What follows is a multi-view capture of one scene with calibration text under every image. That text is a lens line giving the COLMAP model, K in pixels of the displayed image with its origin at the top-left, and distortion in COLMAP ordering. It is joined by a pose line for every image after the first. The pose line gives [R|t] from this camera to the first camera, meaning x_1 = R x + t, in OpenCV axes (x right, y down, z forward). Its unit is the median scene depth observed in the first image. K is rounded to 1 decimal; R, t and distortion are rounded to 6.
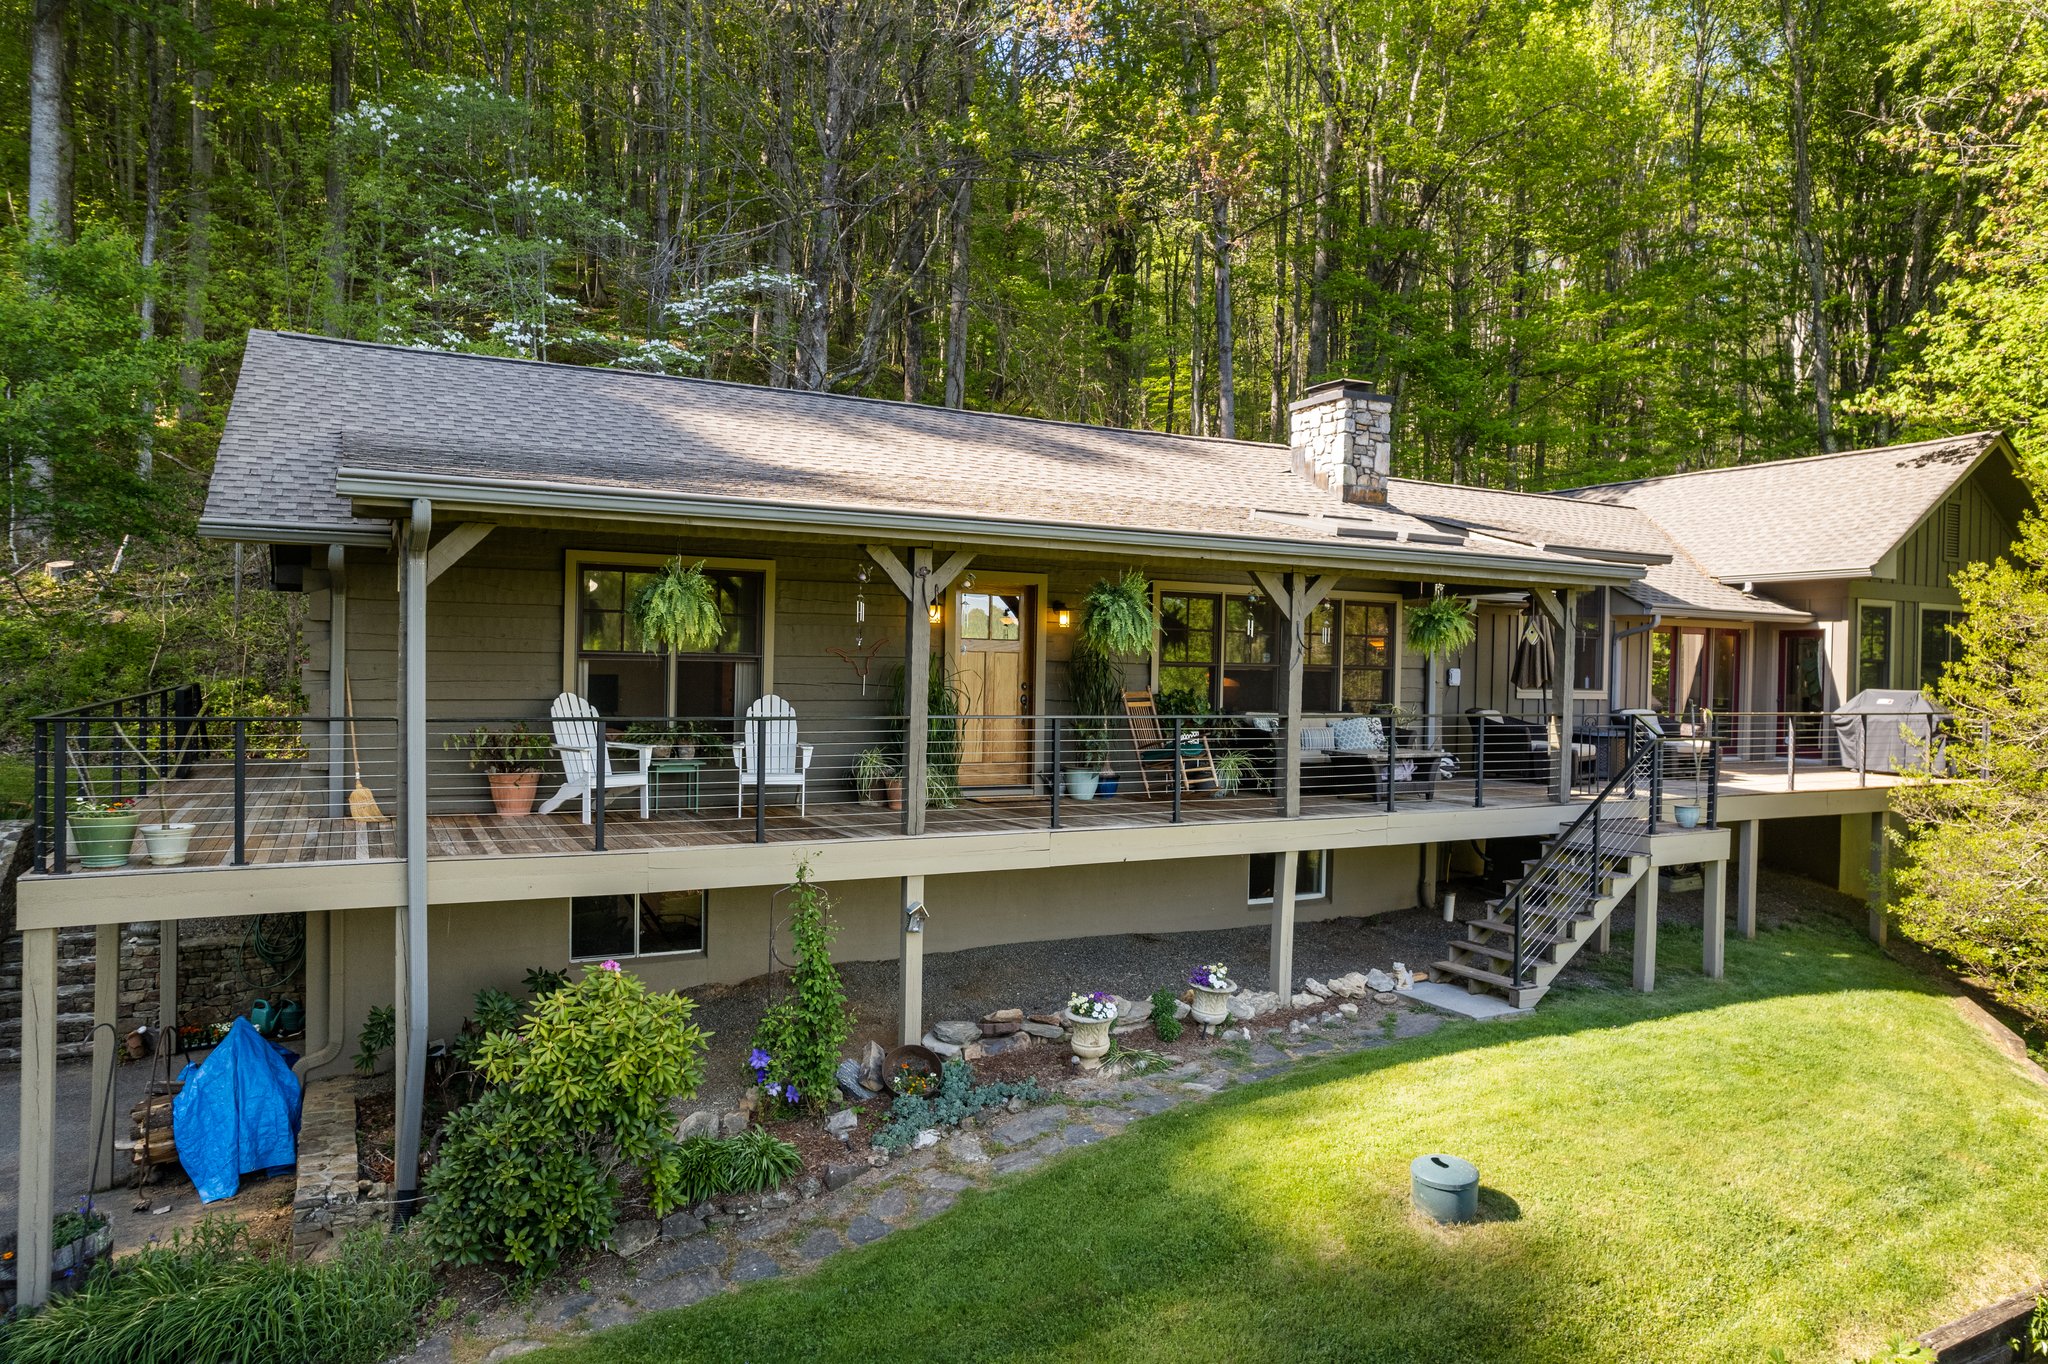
lens RADIAL K [[1311.1, 0, 1024.0], [0, 1311.1, 682.0], [0, 0, 1]] dist [-0.030206, 0.000646]
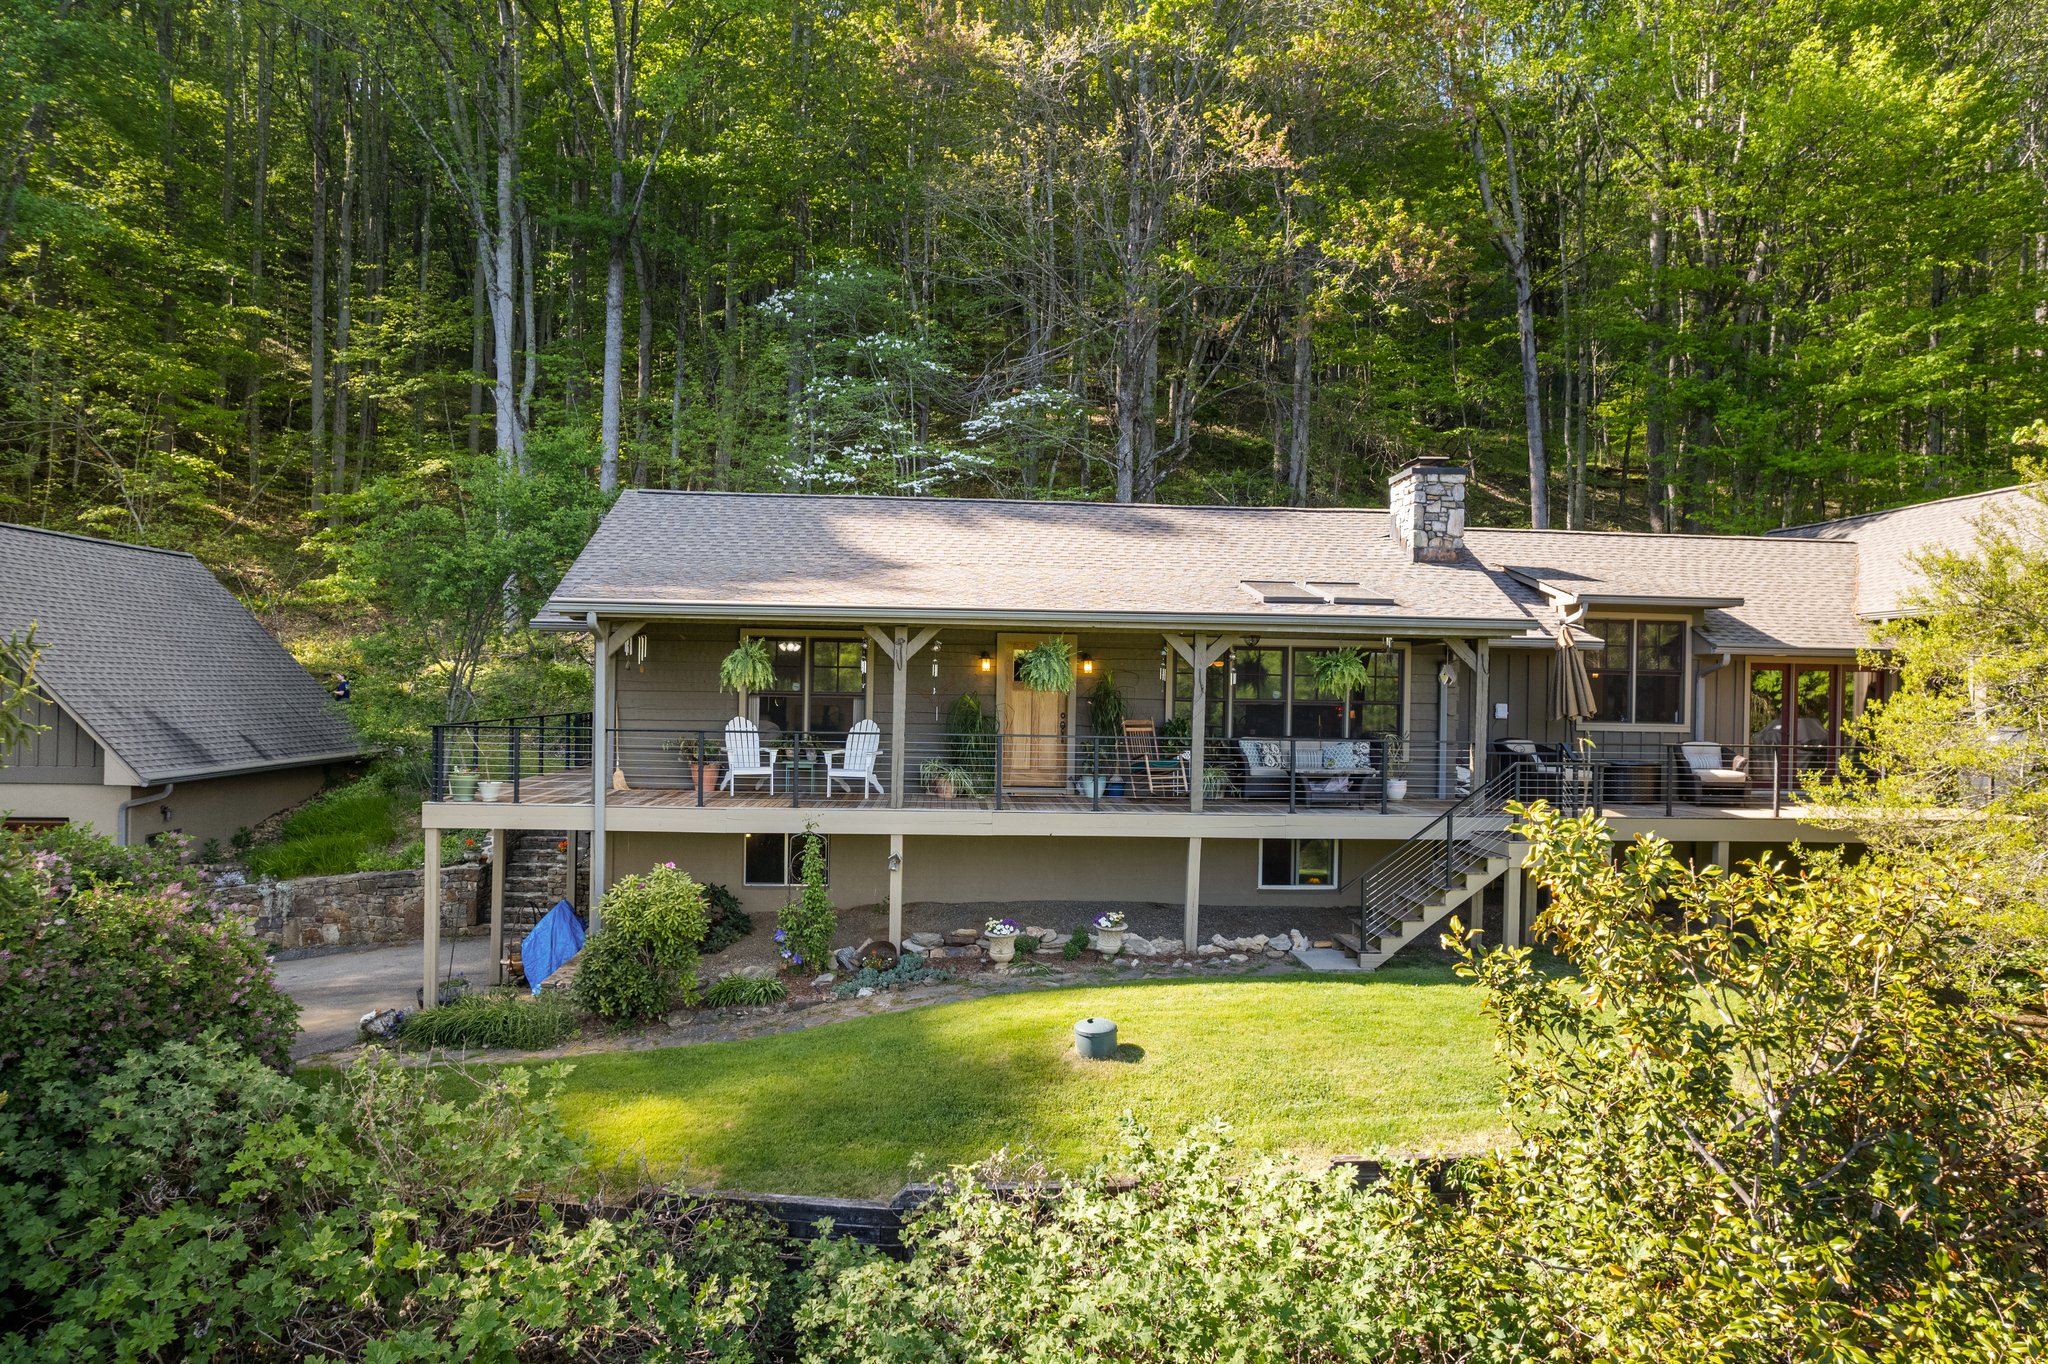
lens RADIAL K [[1297.5, 0, 1024.0], [0, 1297.5, 682.0], [0, 0, 1]] dist [-0.041685, 0.001495]
pose [[0.913195, -0.000620, -0.407522, 0.587884], [-0.008067, 0.999775, -0.019597, -0.005013], [0.407443, 0.021184, 0.912985, -0.306066]]
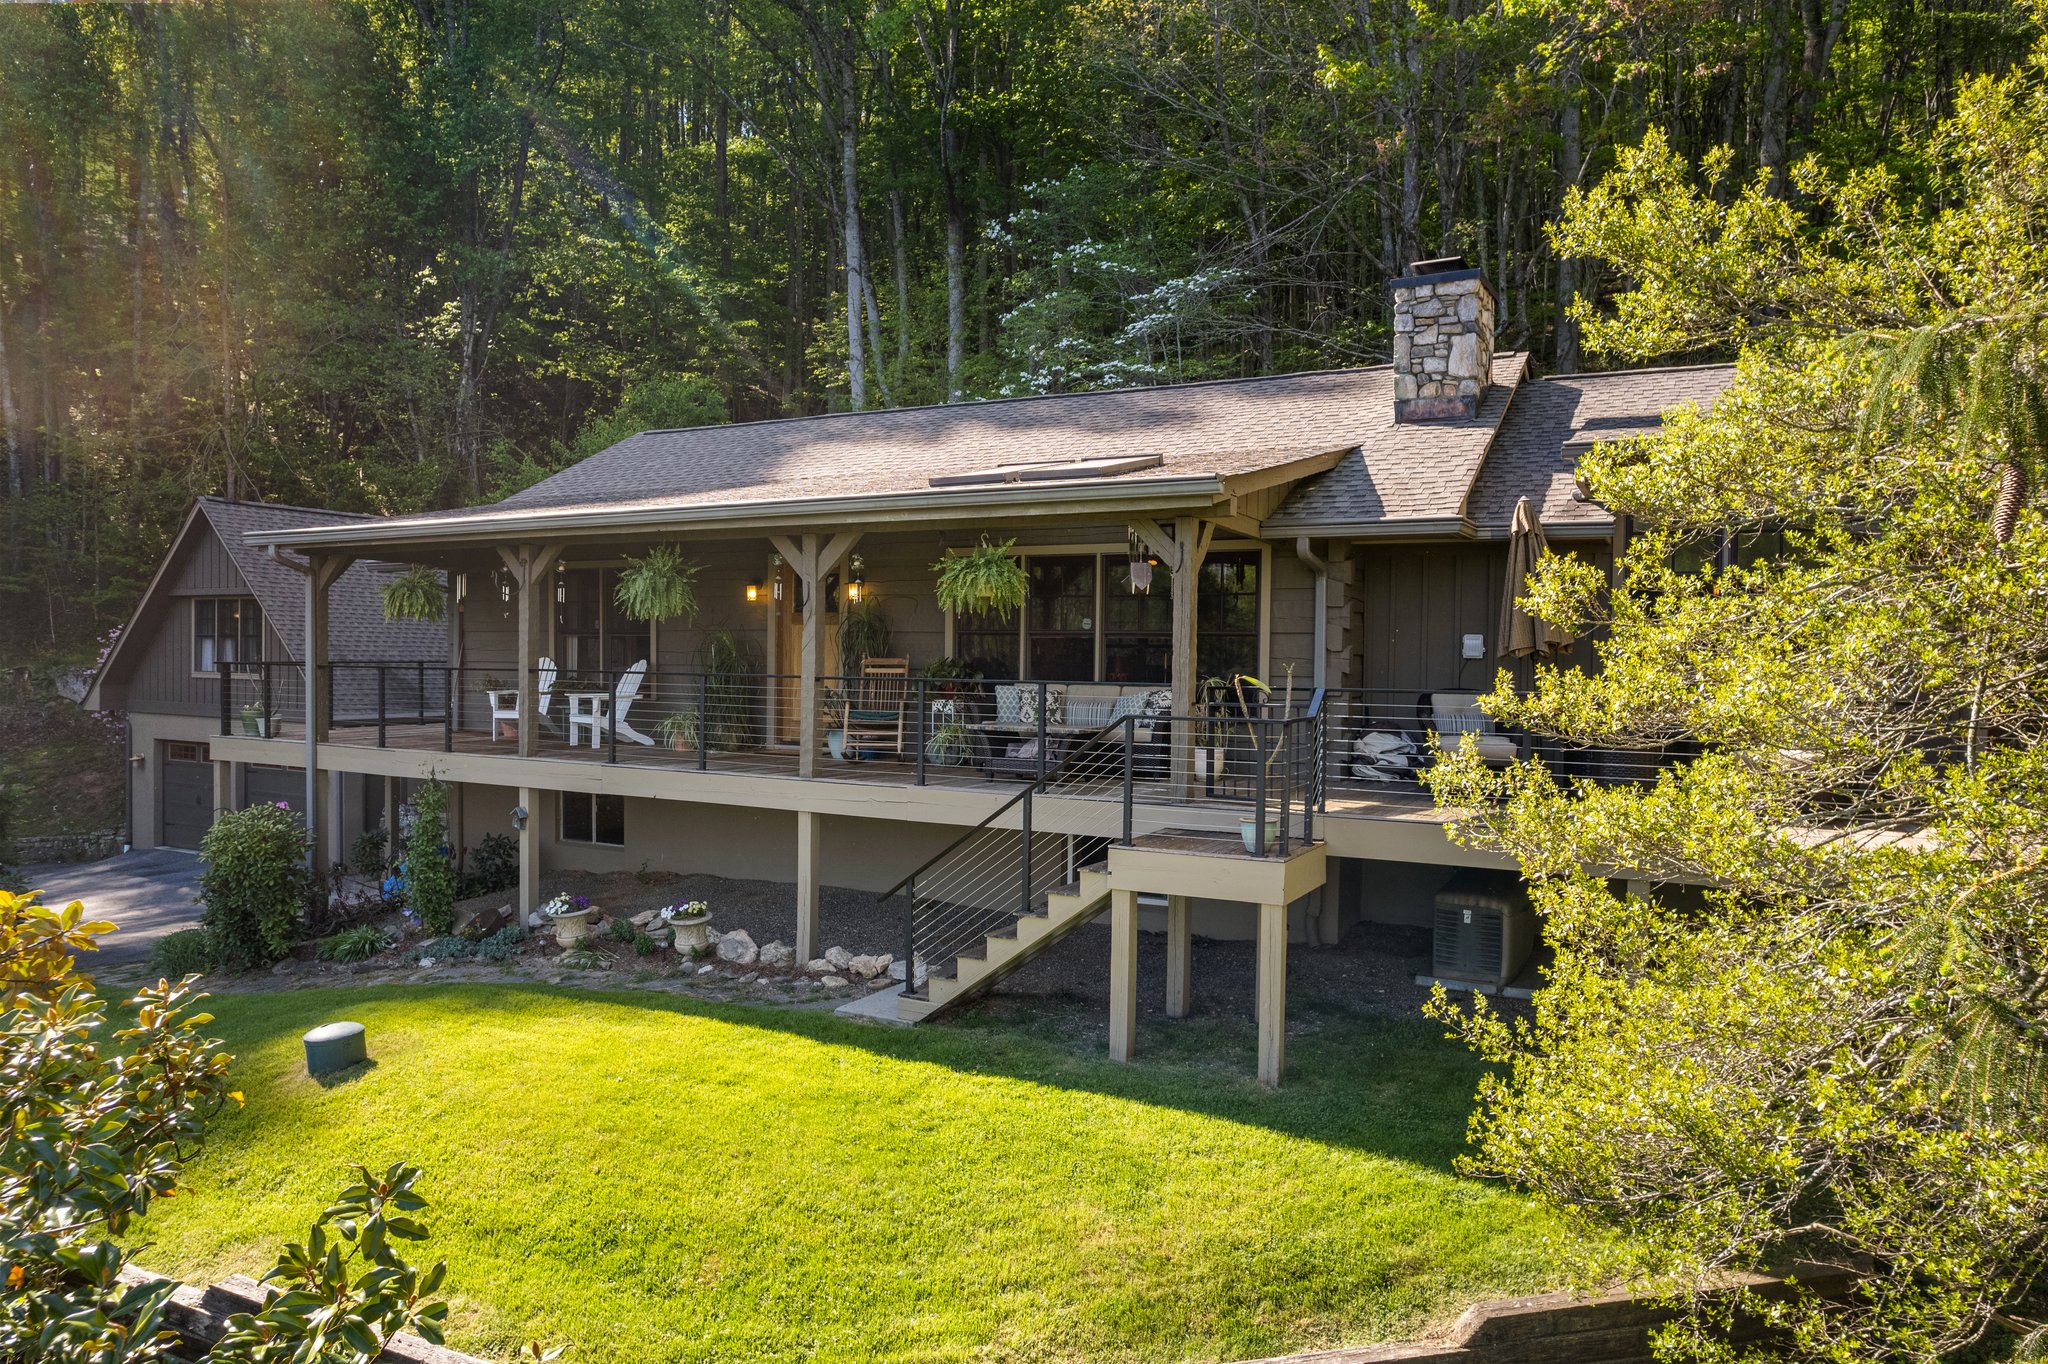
lens RADIAL K [[1331.5, 0, 1019.7], [0, 1331.5, 653.8], [0, 0, 1]] dist [-0.045523, 0.001311]
pose [[0.558321, -0.006207, -0.829602, 1.136865], [-0.013257, 0.999778, -0.016402, 0.021663], [0.829519, 0.020155, 0.558114, 0.561715]]
